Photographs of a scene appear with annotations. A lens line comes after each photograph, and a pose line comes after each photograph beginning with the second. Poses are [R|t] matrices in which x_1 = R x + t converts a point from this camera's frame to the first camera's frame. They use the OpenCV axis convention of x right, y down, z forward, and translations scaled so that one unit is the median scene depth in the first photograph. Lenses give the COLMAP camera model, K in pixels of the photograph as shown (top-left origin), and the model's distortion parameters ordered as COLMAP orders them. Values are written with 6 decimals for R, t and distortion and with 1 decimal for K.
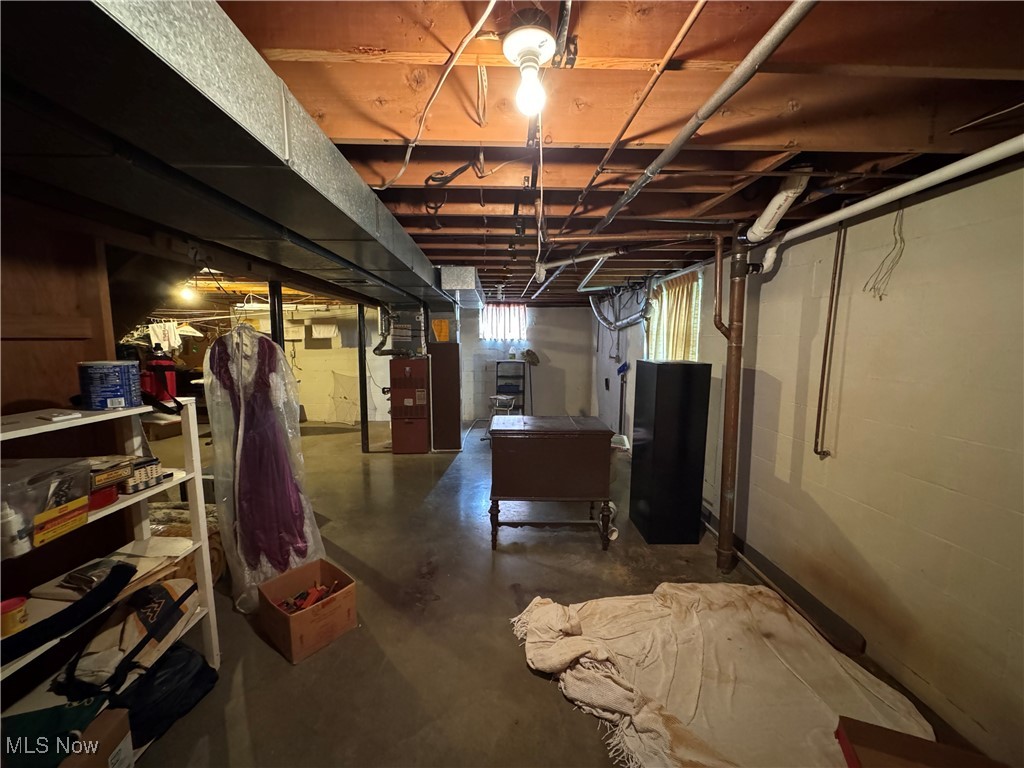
lens RADIAL K [[404.8, 0, 513.2], [0, 404.8, 385.7], [0, 0, 1]] dist [0.000559, -0.000556]
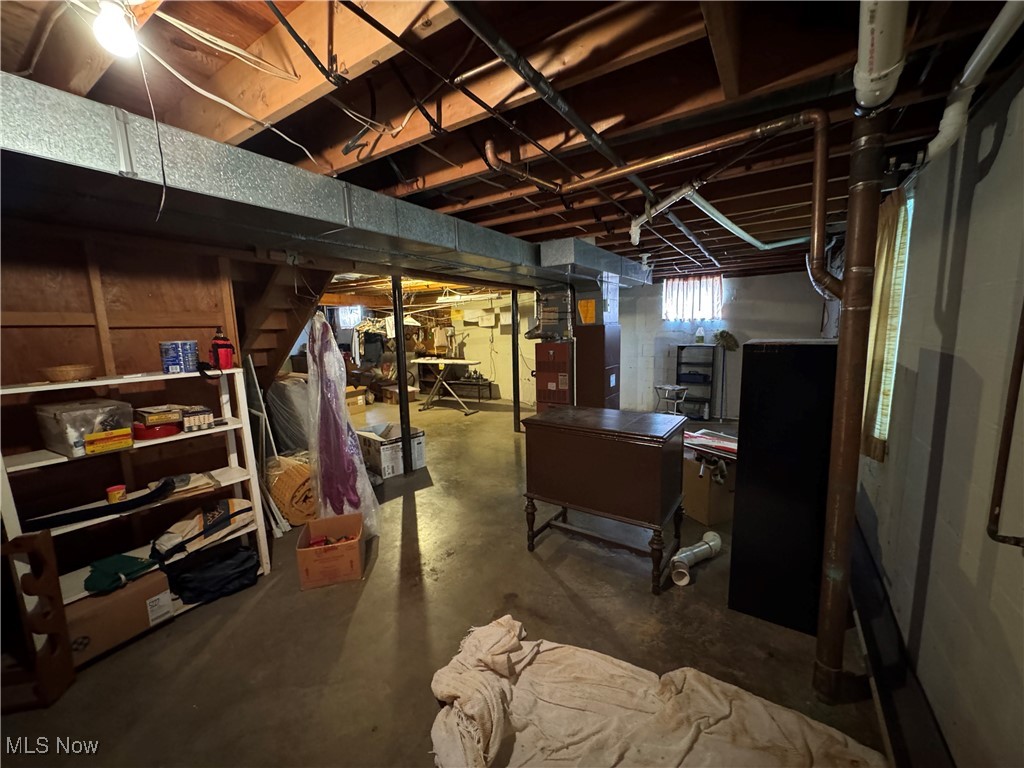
lens RADIAL K [[404.8, 0, 514.6], [0, 404.8, 385.0], [0, 0, 1]] dist [0.000559, -0.000556]
pose [[0.820542, 0.055276, -0.568908, 0.332497], [-0.036575, 0.998351, 0.044249, -0.003292], [0.570415, -0.015501, 0.821210, 0.192026]]
